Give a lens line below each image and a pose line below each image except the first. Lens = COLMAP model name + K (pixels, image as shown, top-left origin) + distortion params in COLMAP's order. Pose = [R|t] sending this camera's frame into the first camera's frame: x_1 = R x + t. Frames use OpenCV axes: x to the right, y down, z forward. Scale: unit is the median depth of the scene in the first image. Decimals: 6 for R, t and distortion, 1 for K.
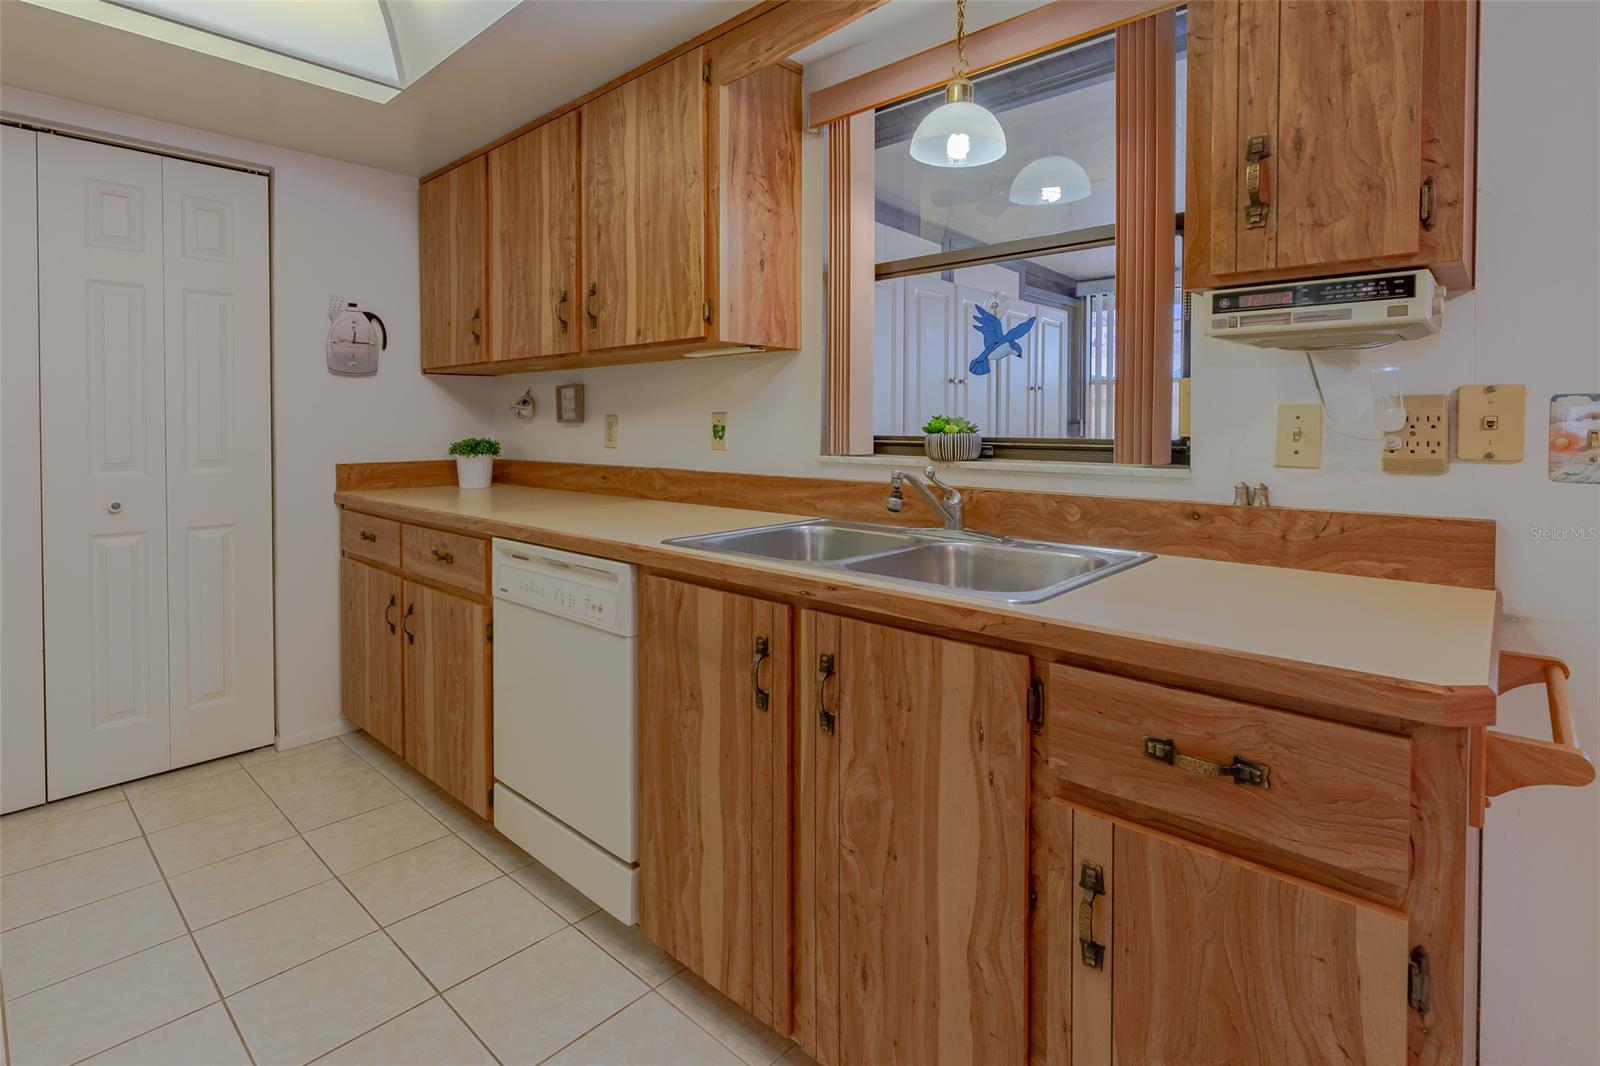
lens RADIAL K [[781.8, 0, 772.5], [0, 781.8, 436.6], [0, 0, 1]] dist [-0.006027, 0.000017]
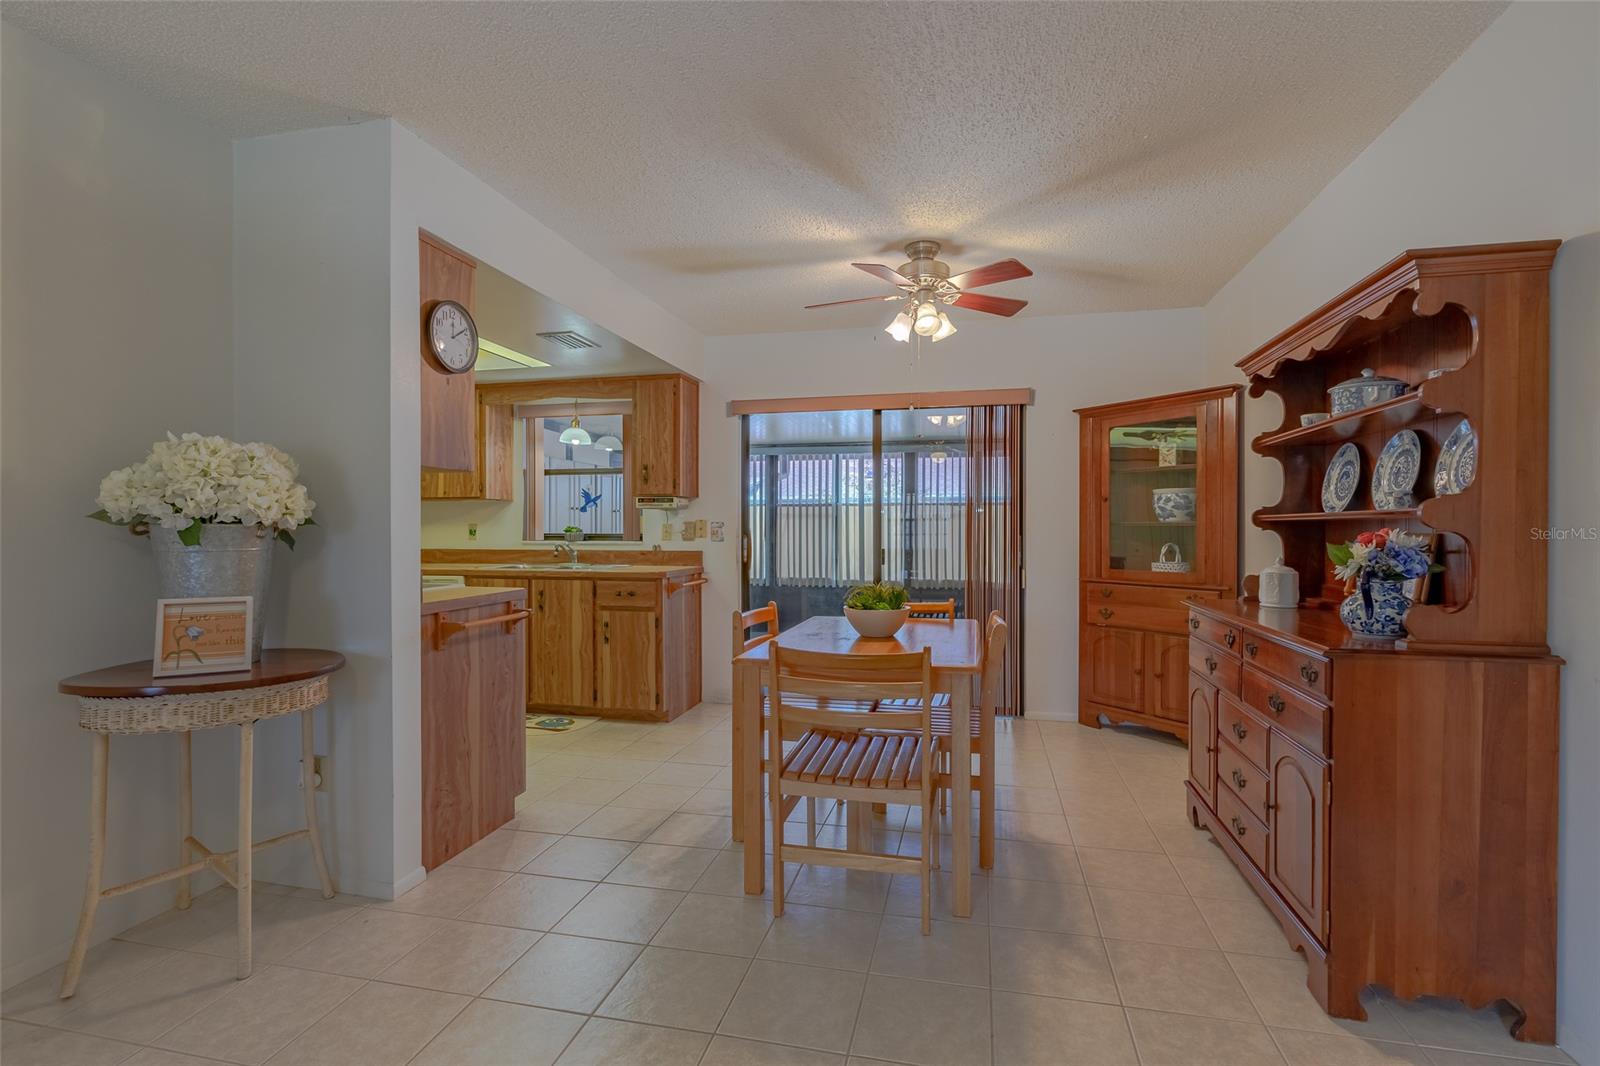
lens RADIAL K [[745.6, 0, 829.0], [0, 745.6, 539.3], [0, 0, 1]] dist [-0.002993, 0.002542]
pose [[0.847624, -0.006853, 0.530553, -0.462676], [0.008971, 0.999959, -0.001416, 0.036327], [-0.530521, 0.005960, 0.847651, -1.957261]]
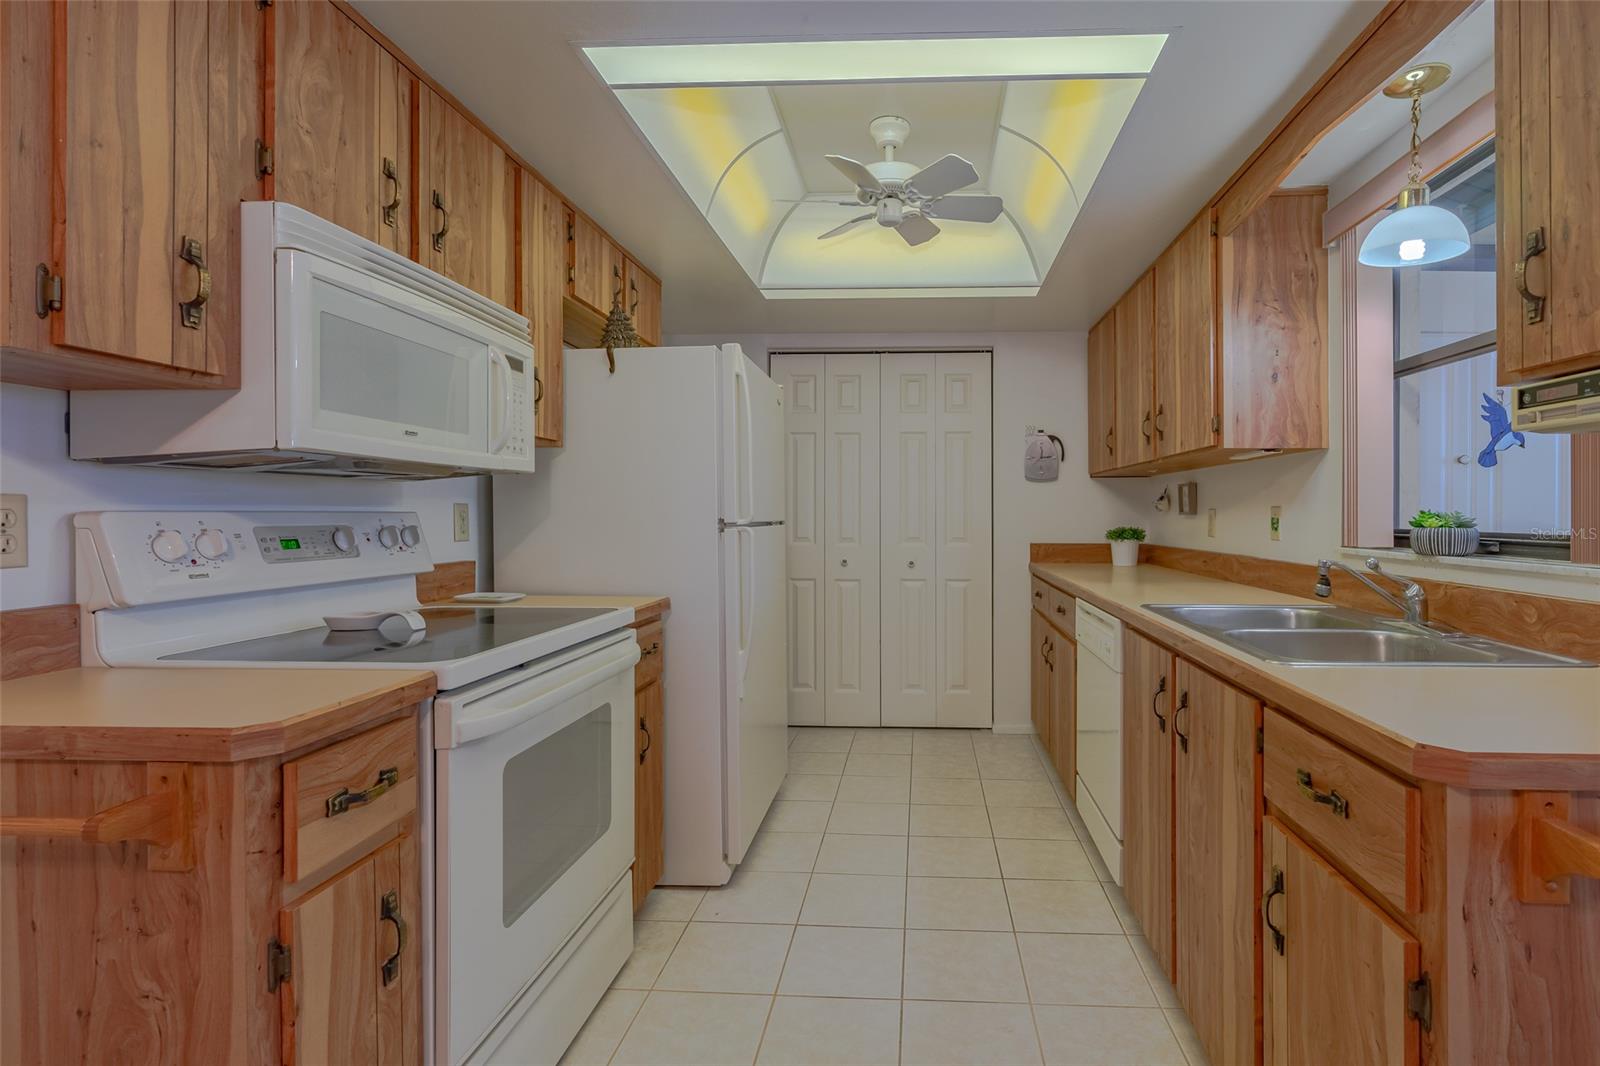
lens RADIAL K [[745.6, 0, 884.9], [0, 745.6, 518.0], [0, 0, 1]] dist [-0.002993, 0.002542]
pose [[0.649010, 0.005161, -0.760762, 0.500690], [-0.013637, 0.999895, -0.004850, -0.002201], [0.760658, 0.013522, 0.649012, -0.150145]]
